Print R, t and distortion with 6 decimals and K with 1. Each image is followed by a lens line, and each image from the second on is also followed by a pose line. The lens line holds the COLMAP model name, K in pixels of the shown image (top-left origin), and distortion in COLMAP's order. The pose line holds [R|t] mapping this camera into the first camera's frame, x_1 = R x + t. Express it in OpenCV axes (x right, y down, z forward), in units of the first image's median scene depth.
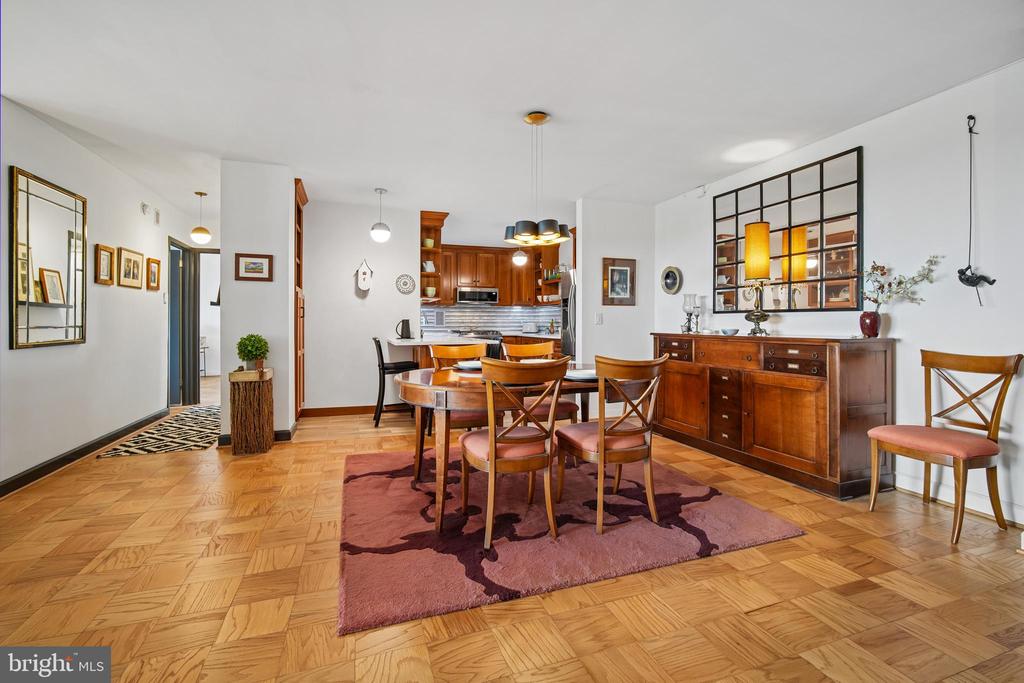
lens RADIAL K [[452.0, 0, 515.6], [0, 452.0, 332.7], [0, 0, 1]] dist [-0.015718, 0.002456]
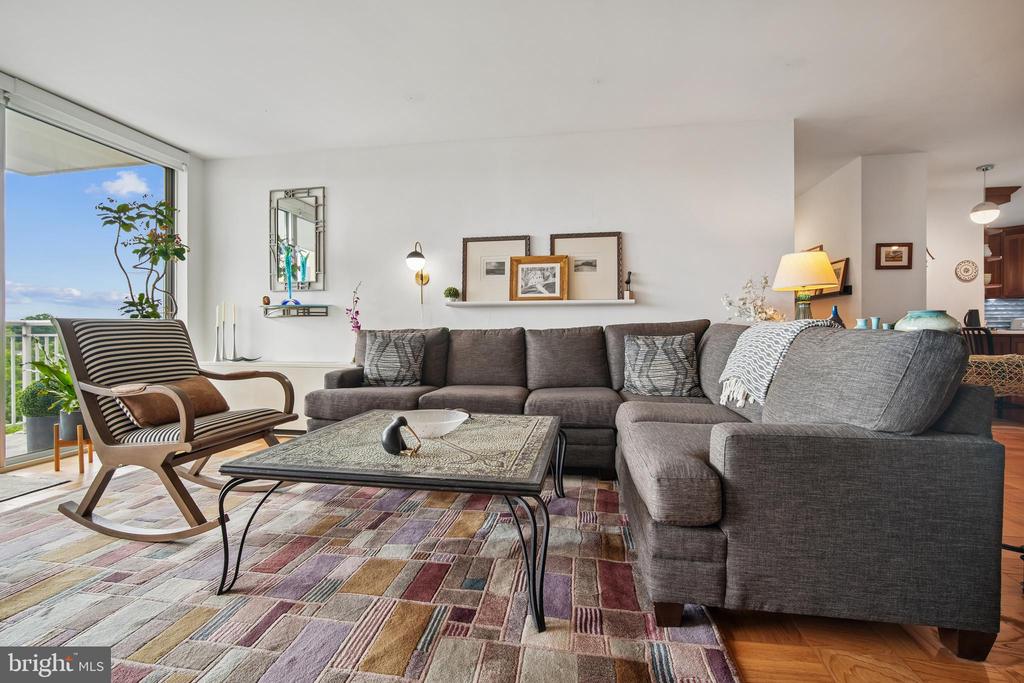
lens RADIAL K [[452.0, 0, 508.4], [0, 452.0, 341.3], [0, 0, 1]] dist [-0.015718, 0.002456]
pose [[0.875662, 0.009736, -0.482826, -0.867145], [-0.008054, 0.999952, 0.005557, 0.053247], [0.482857, -0.000977, 0.875699, -0.335032]]
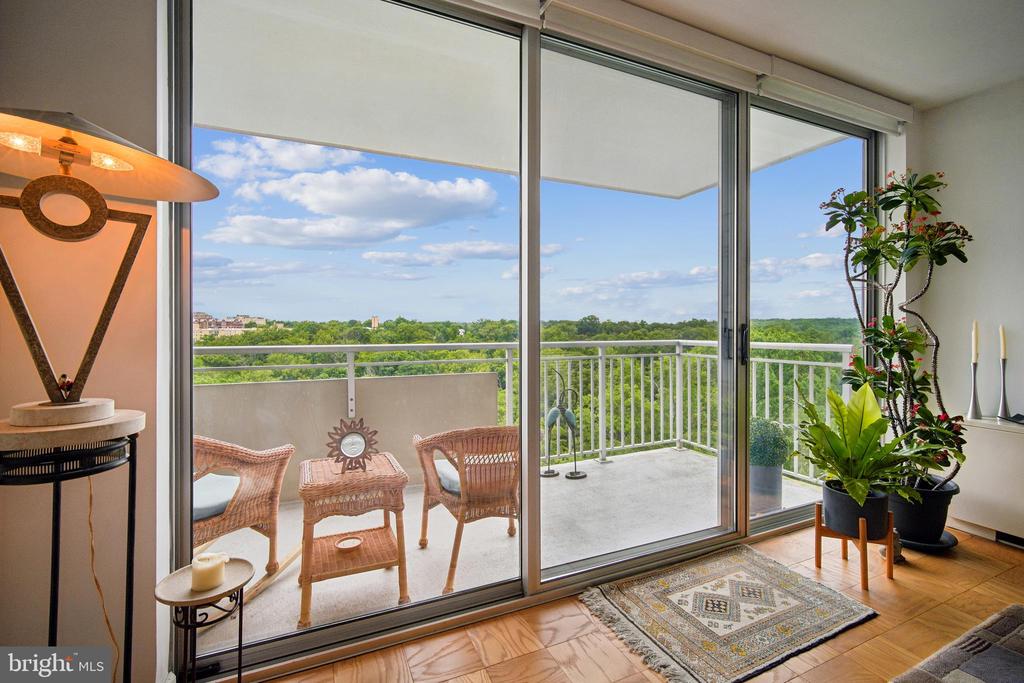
lens RADIAL K [[452.0, 0, 525.2], [0, 452.0, 324.7], [0, 0, 1]] dist [-0.015718, 0.002456]
pose [[0.112338, -0.008391, -0.993635, -1.425992], [-0.024230, 0.999644, -0.011181, -0.005312], [0.993375, 0.025332, 0.112095, -0.477270]]
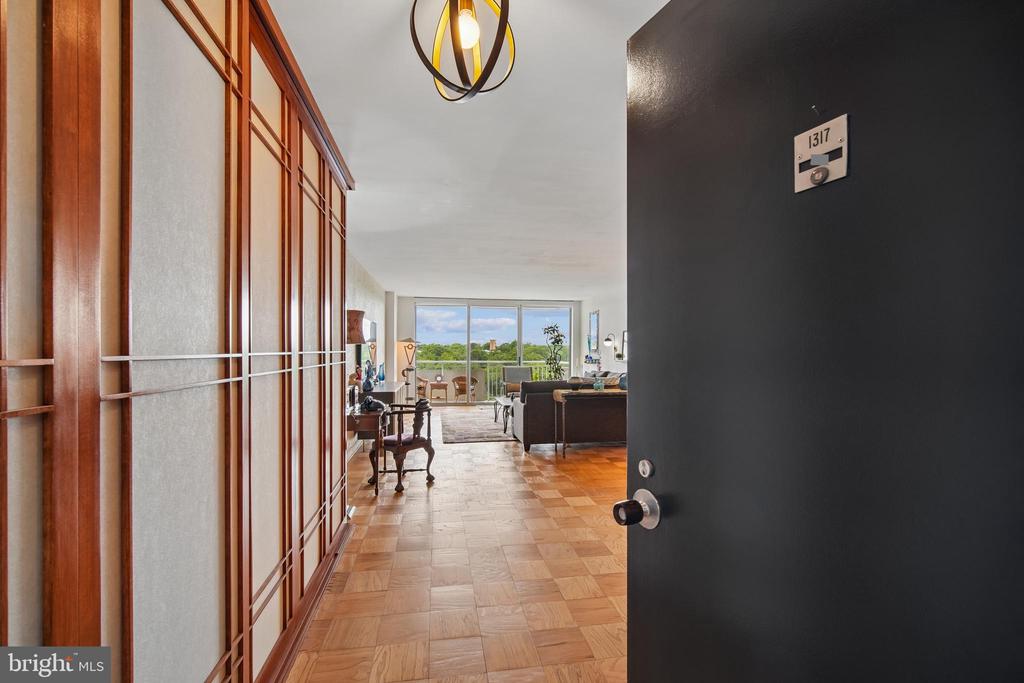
lens RADIAL K [[452.0, 0, 506.4], [0, 452.0, 344.8], [0, 0, 1]] dist [-0.015718, 0.002456]
pose [[-0.178437, -0.013170, -0.983863, 0.757582], [-0.022371, 0.999706, -0.009325, -0.064699], [0.983697, 0.020346, -0.178679, 0.307623]]
